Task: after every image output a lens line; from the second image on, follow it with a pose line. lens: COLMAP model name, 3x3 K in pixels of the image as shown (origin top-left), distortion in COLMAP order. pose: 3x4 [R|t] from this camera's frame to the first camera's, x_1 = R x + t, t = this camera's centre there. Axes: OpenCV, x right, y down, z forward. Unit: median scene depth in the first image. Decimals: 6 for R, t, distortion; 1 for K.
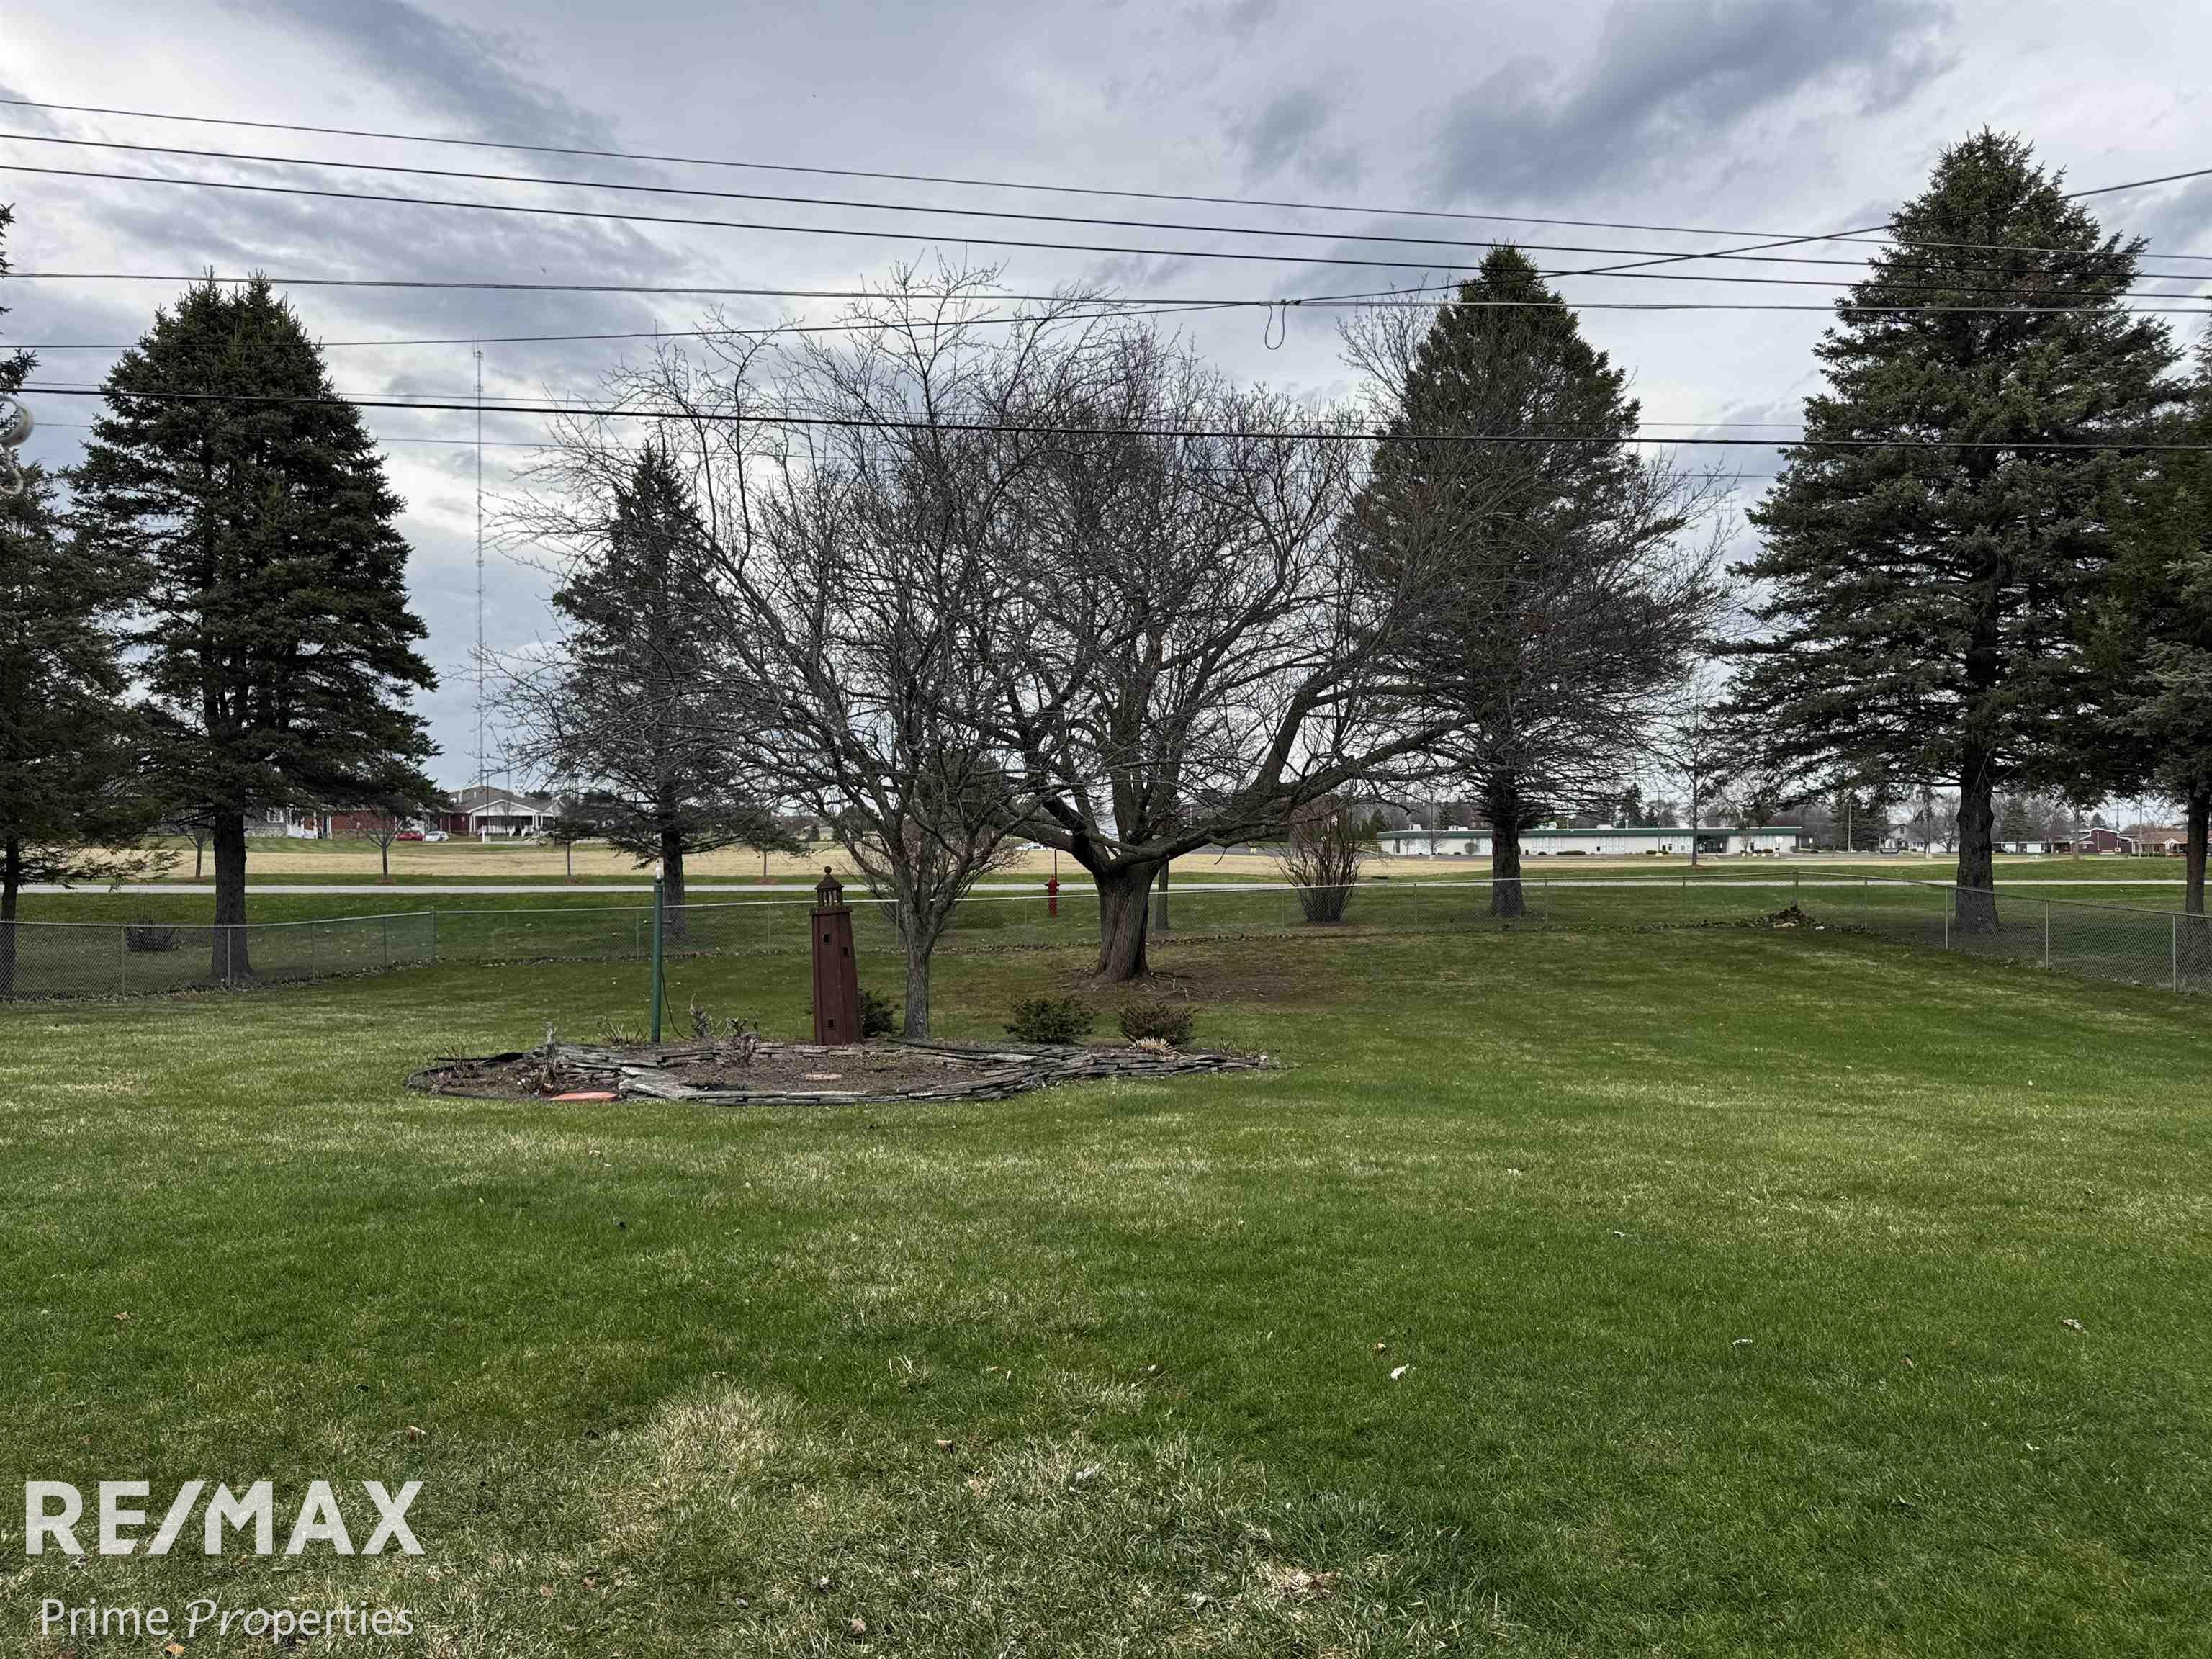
lens RADIAL K [[1556.9, 0, 1094.7], [0, 1556.9, 827.2], [0, 0, 1]] dist [0.025743, -0.037092]
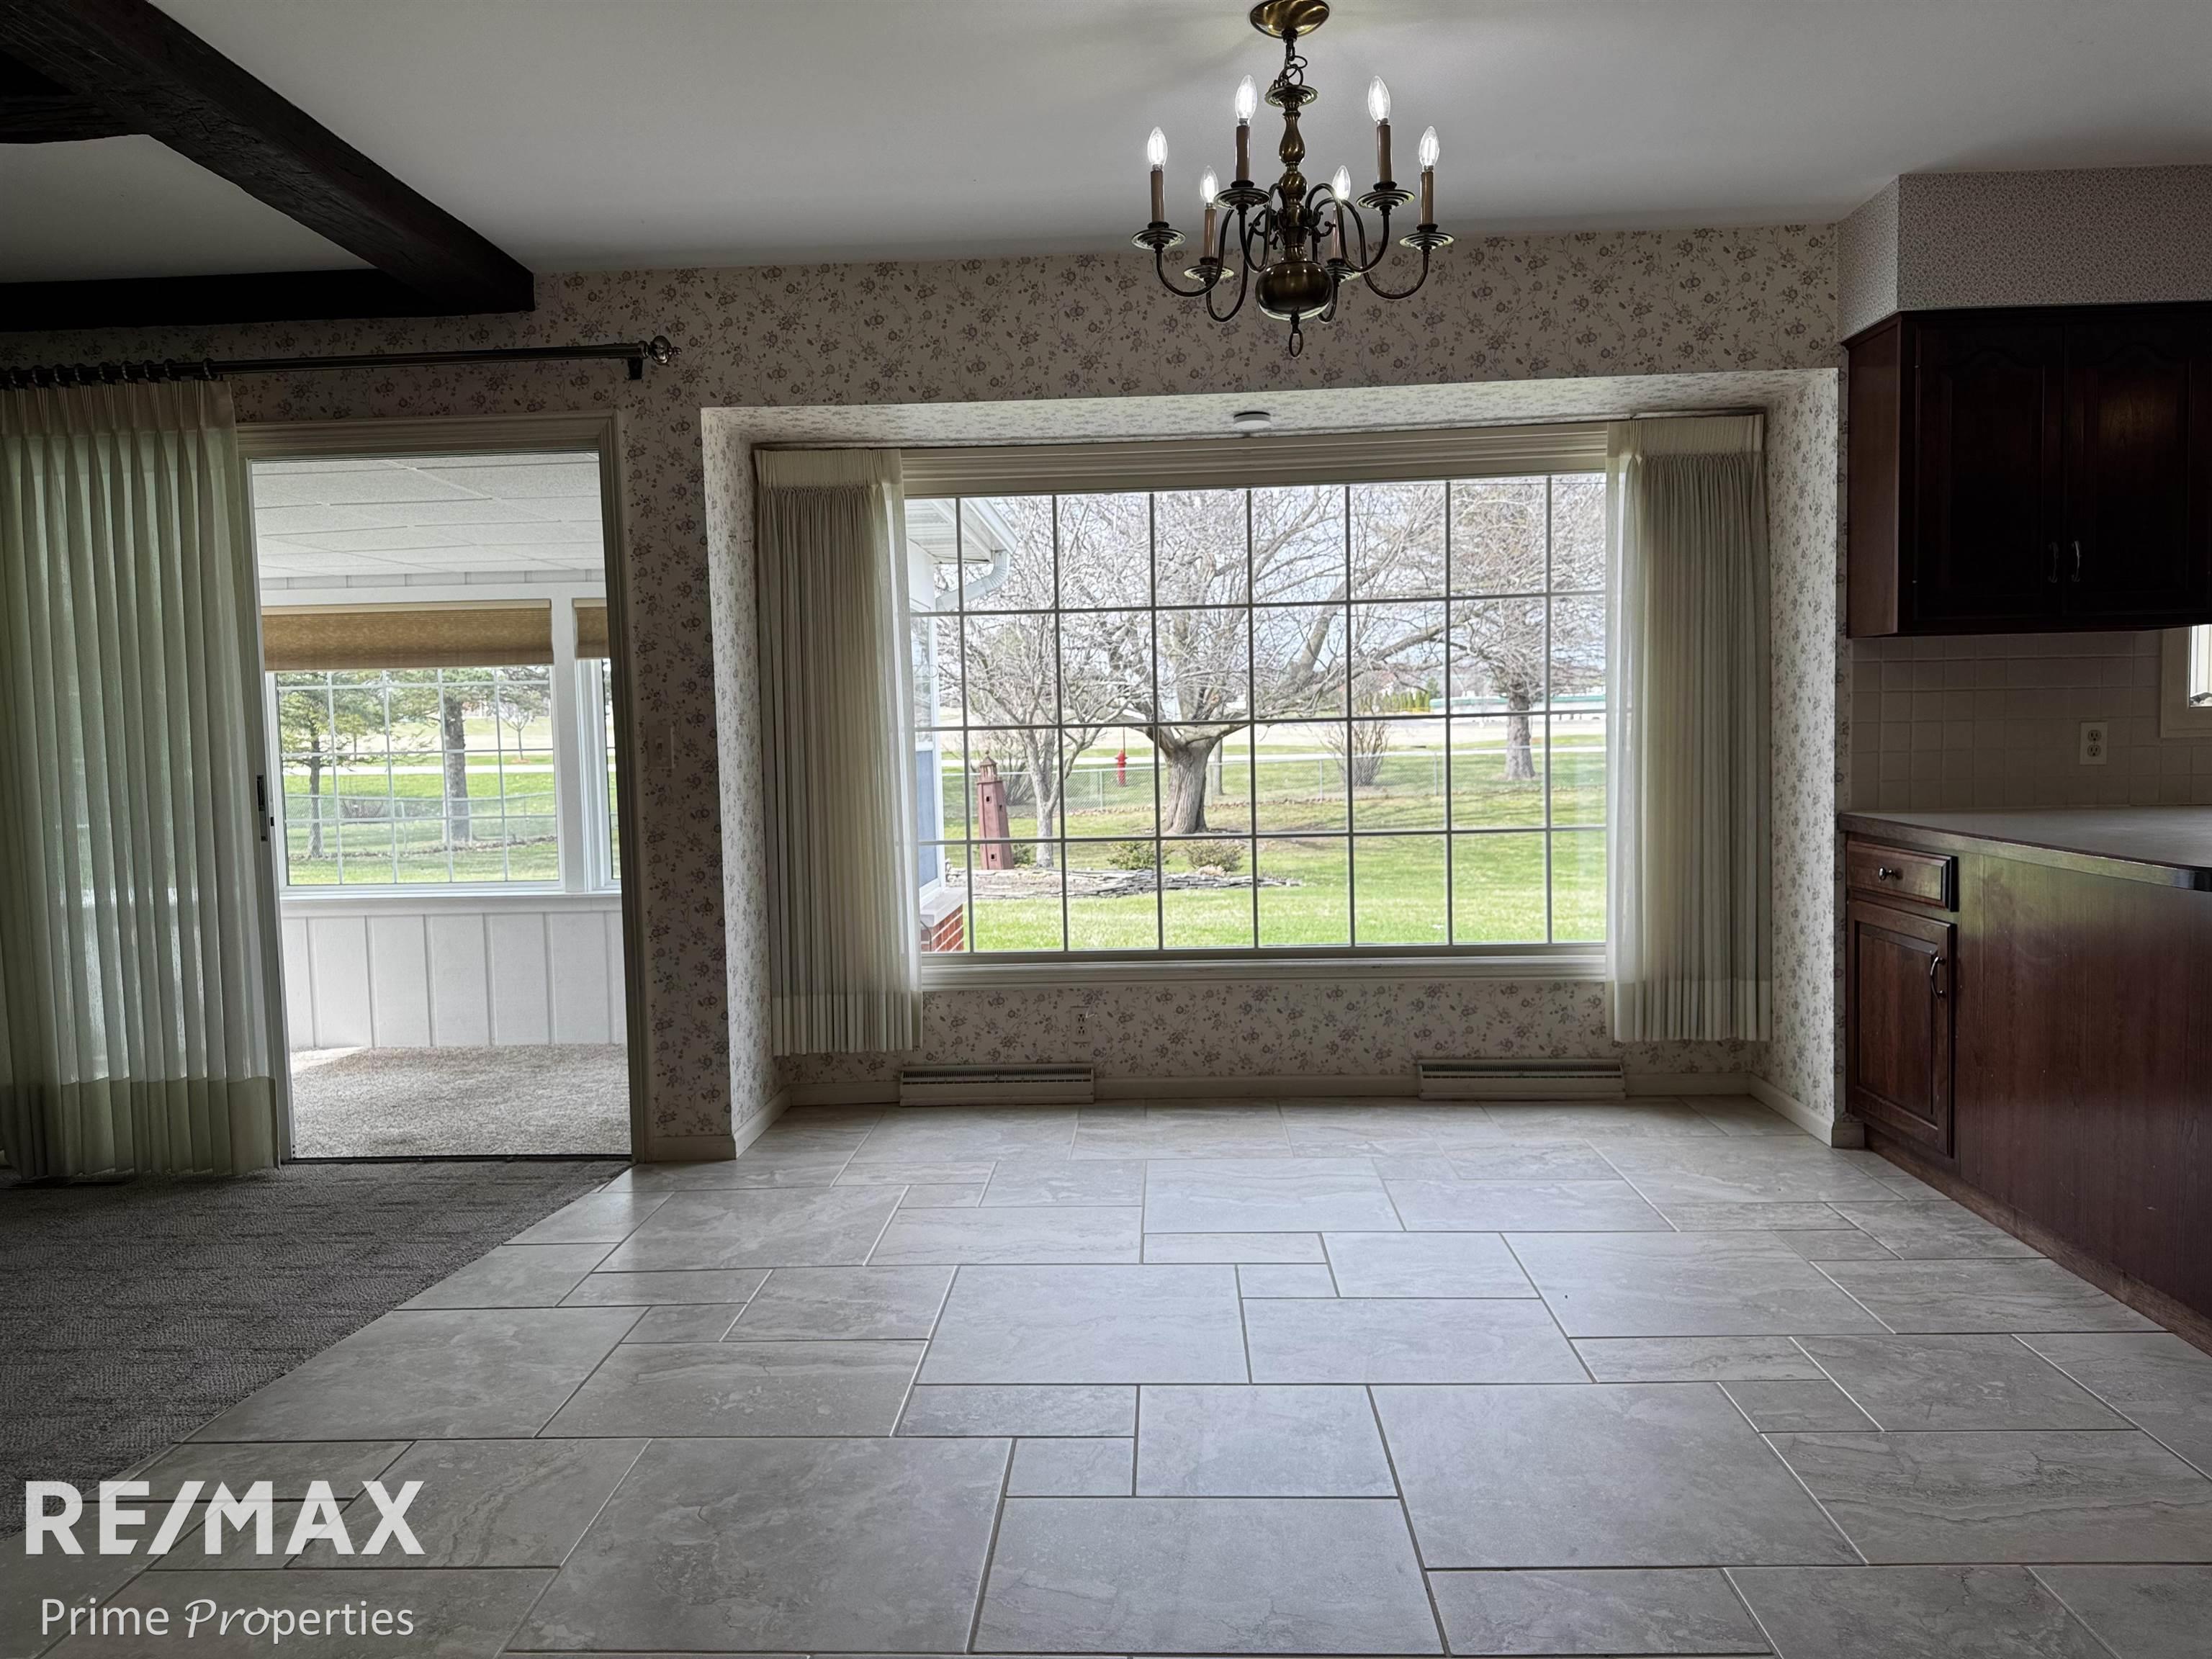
lens RADIAL K [[1556.9, 0, 1106.3], [0, 1556.9, 823.5], [0, 0, 1]] dist [0.025743, -0.037092]
pose [[0.999515, -0.011157, -0.029075, -0.008456], [0.013464, 0.996671, 0.080406, -0.009494], [0.028081, -0.080758, 0.996338, -0.202648]]
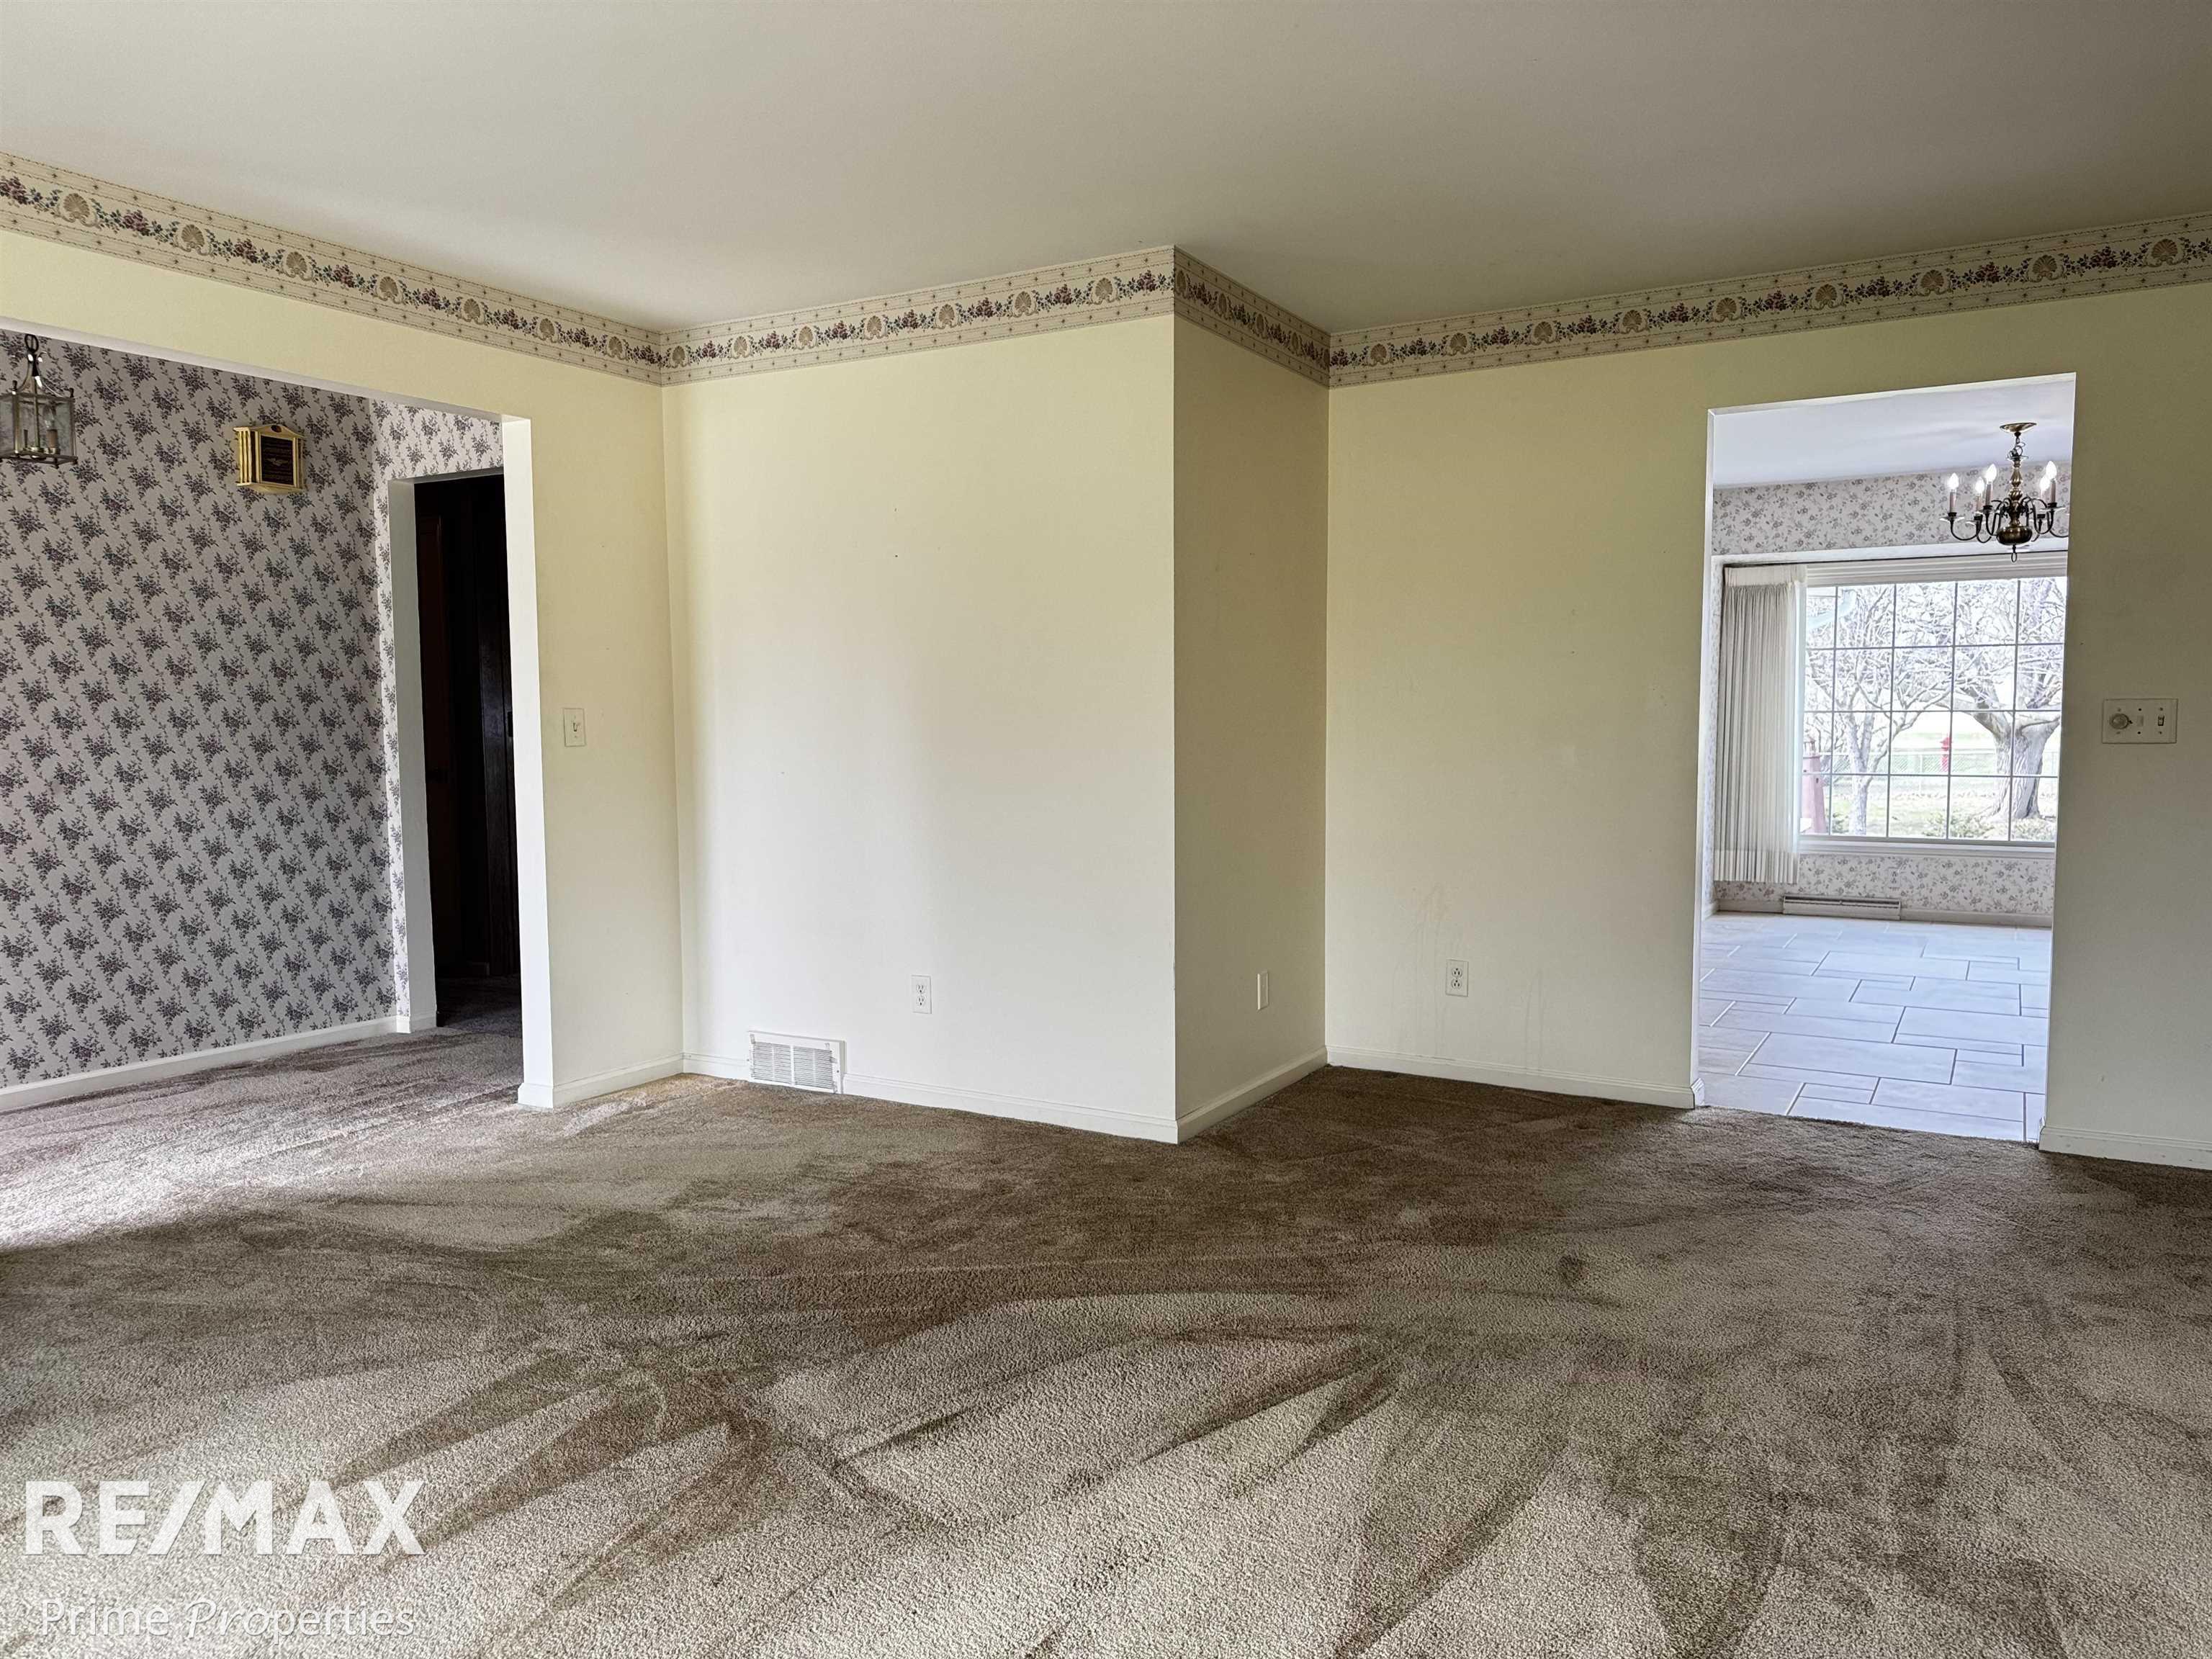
lens RADIAL K [[1556.9, 0, 1104.6], [0, 1556.9, 829.2], [0, 0, 1]] dist [0.025743, -0.037092]
pose [[0.870579, 0.043199, -0.490128, 0.016295], [0.004400, 0.995415, 0.095548, -0.023375], [0.492009, -0.085339, 0.866398, -0.805289]]
